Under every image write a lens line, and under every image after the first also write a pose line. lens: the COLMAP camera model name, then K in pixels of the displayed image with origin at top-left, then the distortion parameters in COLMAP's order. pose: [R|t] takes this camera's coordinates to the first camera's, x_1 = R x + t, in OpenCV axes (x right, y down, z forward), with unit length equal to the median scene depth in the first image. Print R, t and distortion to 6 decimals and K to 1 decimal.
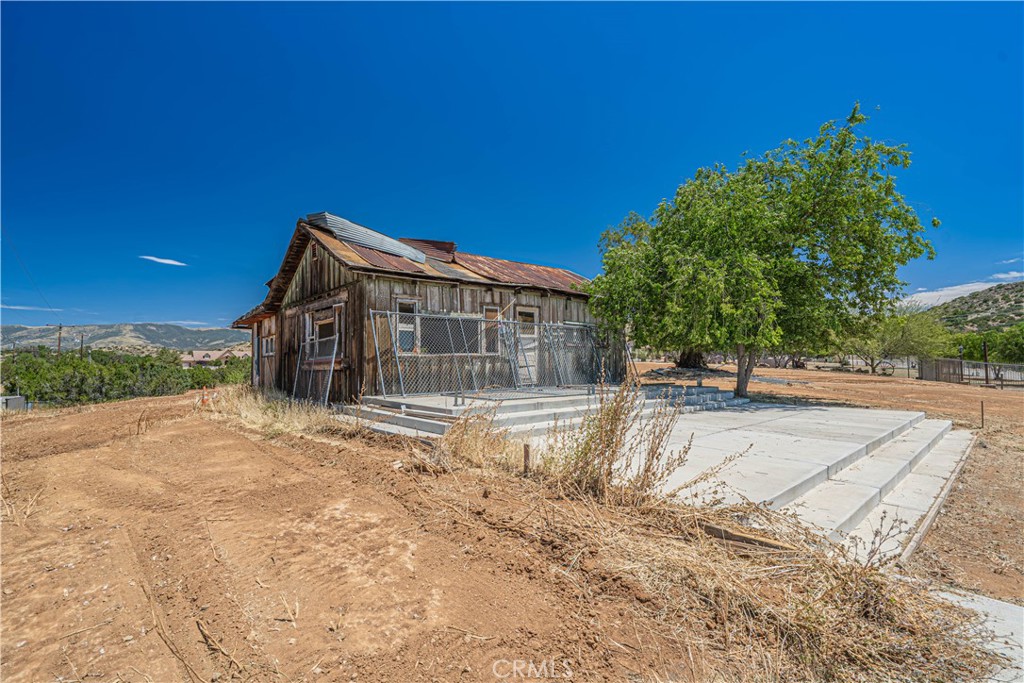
lens RADIAL K [[460.9, 0, 506.7], [0, 460.9, 345.1], [0, 0, 1]] dist [0.003664, 0.000014]
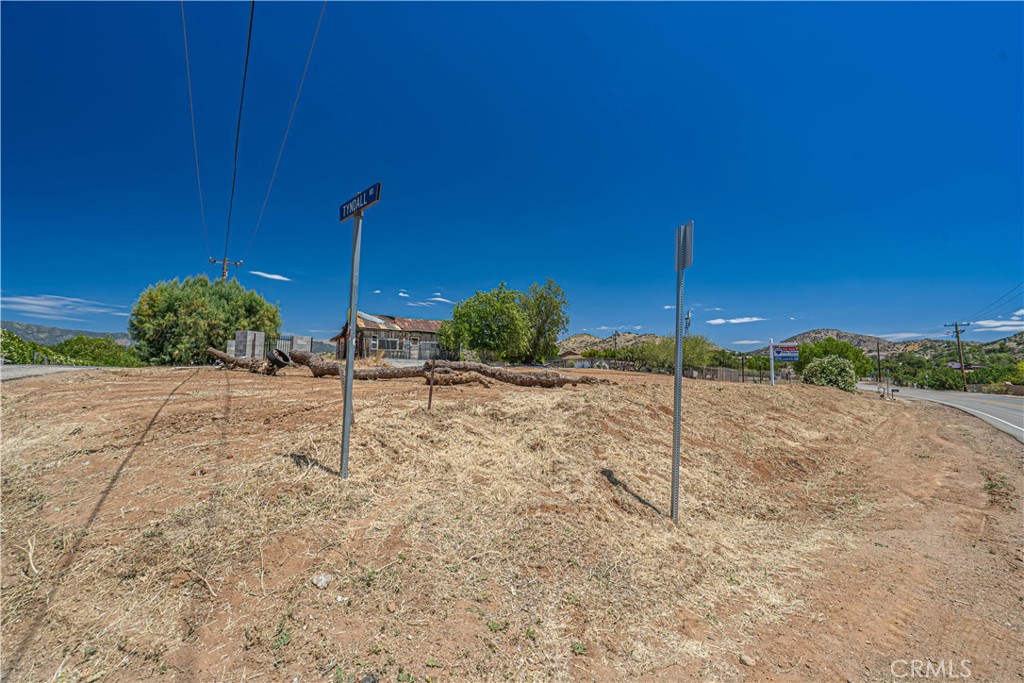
lens RADIAL K [[460.9, 0, 514.8], [0, 460.9, 339.7], [0, 0, 1]] dist [0.003664, 0.000014]
pose [[0.989492, 0.031739, -0.141058, 1.349950], [-0.037641, 0.998516, -0.039368, 0.045469], [0.139599, 0.044264, 0.989218, -2.415801]]
